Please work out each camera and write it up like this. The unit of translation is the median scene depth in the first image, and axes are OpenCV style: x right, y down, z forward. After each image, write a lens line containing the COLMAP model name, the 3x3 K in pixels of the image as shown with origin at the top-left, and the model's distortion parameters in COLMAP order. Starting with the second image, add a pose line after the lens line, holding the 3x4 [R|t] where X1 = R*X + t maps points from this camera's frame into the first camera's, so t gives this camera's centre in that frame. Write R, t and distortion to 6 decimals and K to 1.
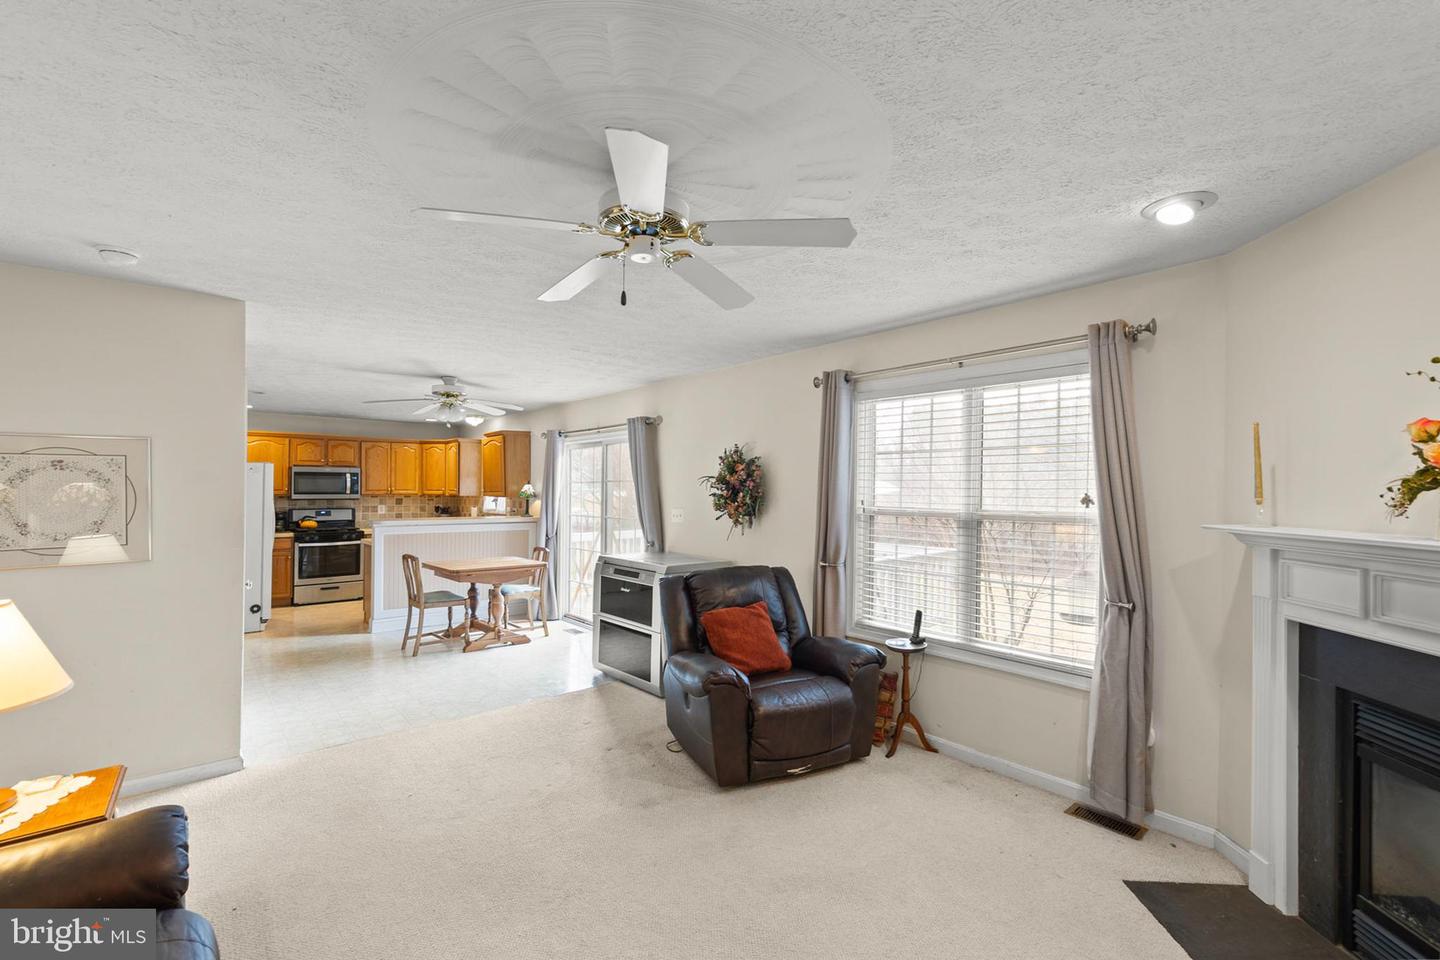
lens RADIAL K [[628.4, 0, 737.3], [0, 628.4, 486.2], [0, 0, 1]] dist [0.000769, -0.000025]
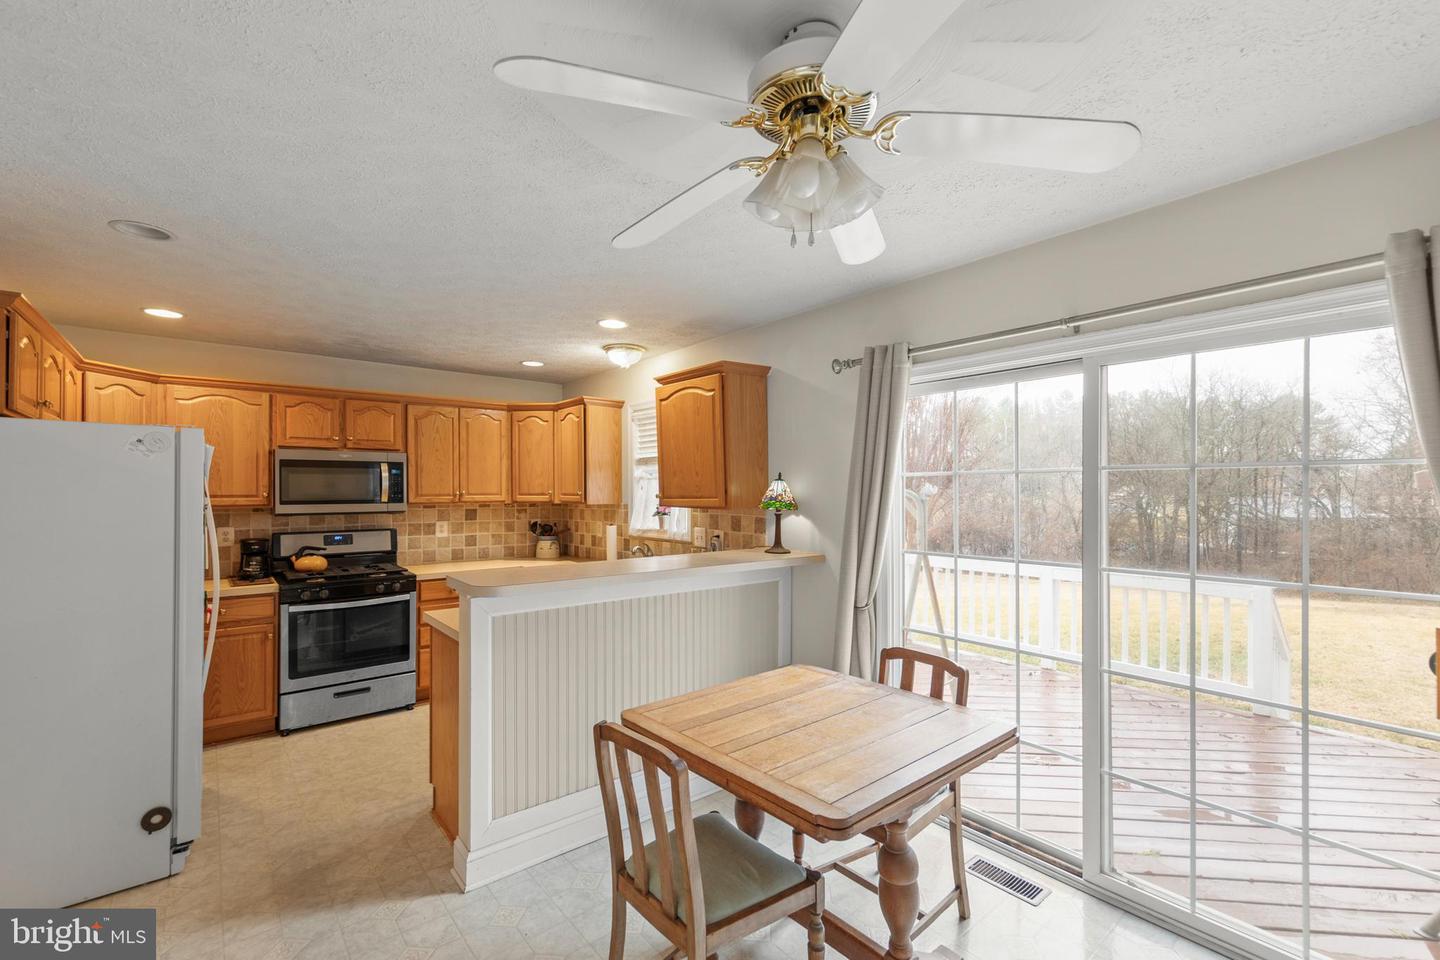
lens RADIAL K [[619.8, 0, 720.2], [0, 619.8, 492.6], [0, 0, 1]] dist [0.000669, 0.000022]
pose [[0.999220, -0.006783, -0.038900, -0.320871], [0.007092, 0.999944, 0.007797, 0.001974], [0.038845, -0.008067, 0.999213, 0.497044]]
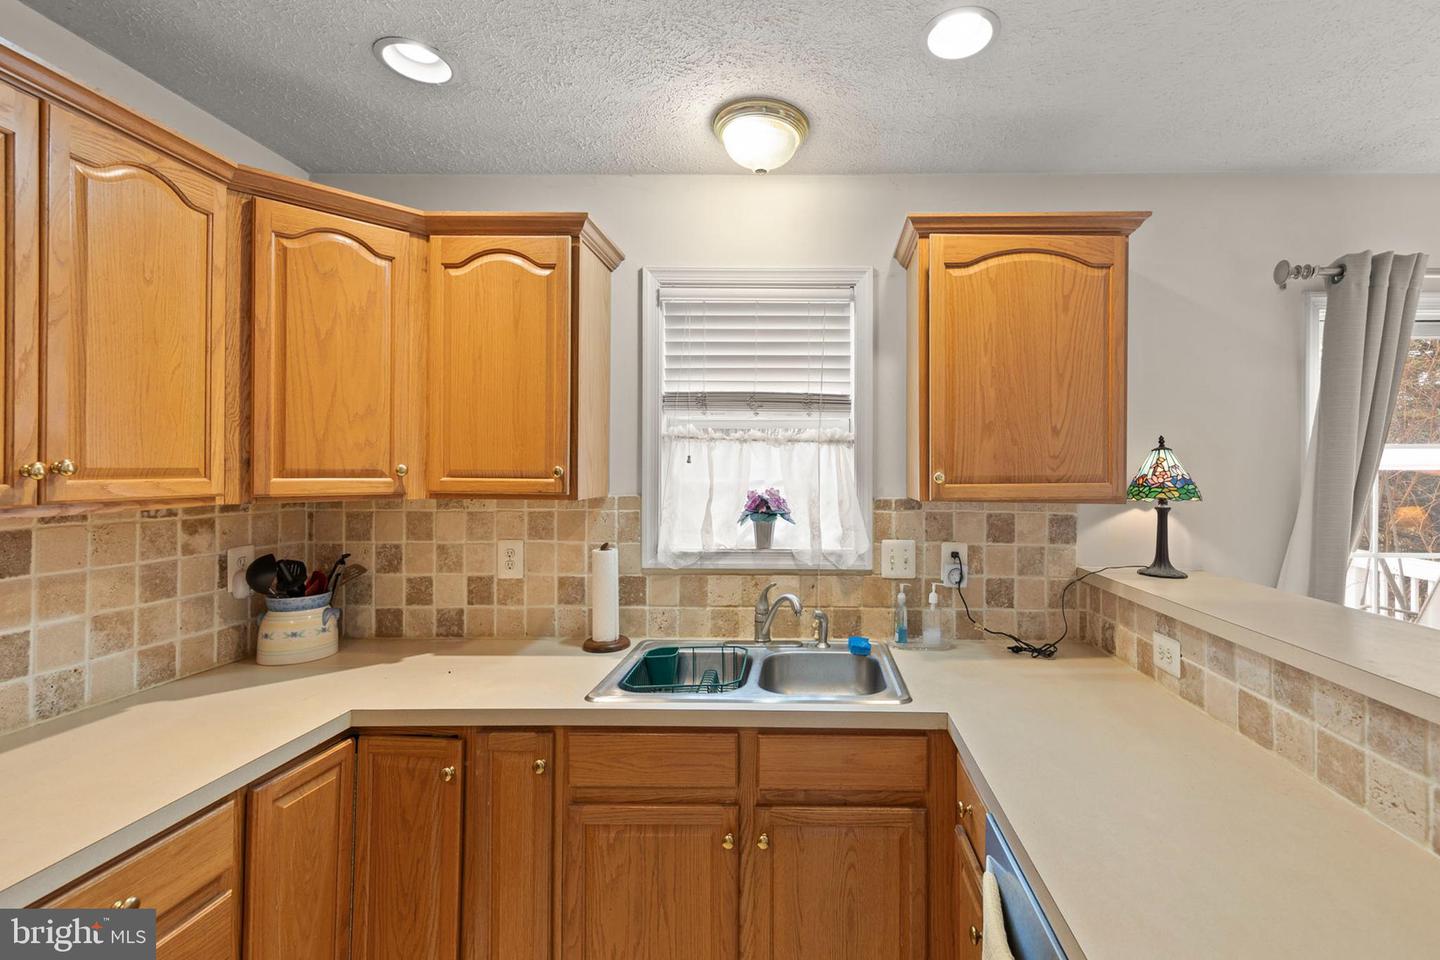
lens RADIAL K [[639.7, 0, 719.7], [0, 639.7, 467.7], [0, 0, 1]] dist [0.001426, 0.000101]
pose [[0.674399, 0.000535, 0.738367, -0.587821], [-0.004380, 0.999985, 0.003275, 0.003995], [-0.738354, -0.005443, 0.674391, 0.860358]]
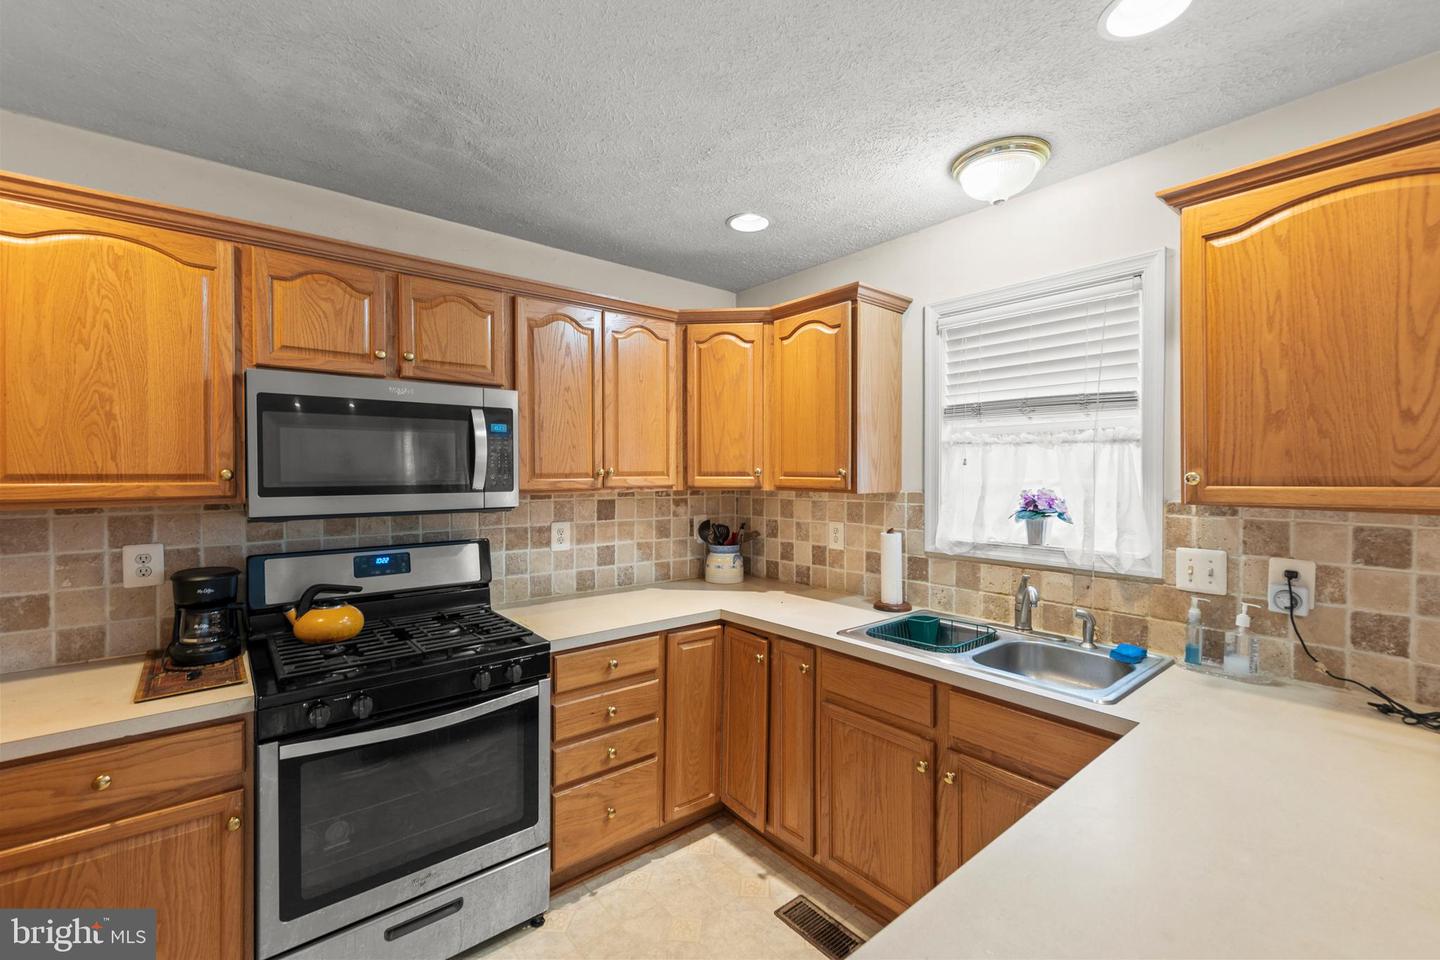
lens RADIAL K [[611.4, 0, 720.0], [0, 611.4, 480.0], [0, 0, 1]] dist [-0.000203, -0.000212]
pose [[0.999144, -0.004833, -0.041083, -0.510311], [0.005629, 0.999798, 0.019269, 0.003824], [0.040982, -0.019484, 0.998970, 0.755728]]
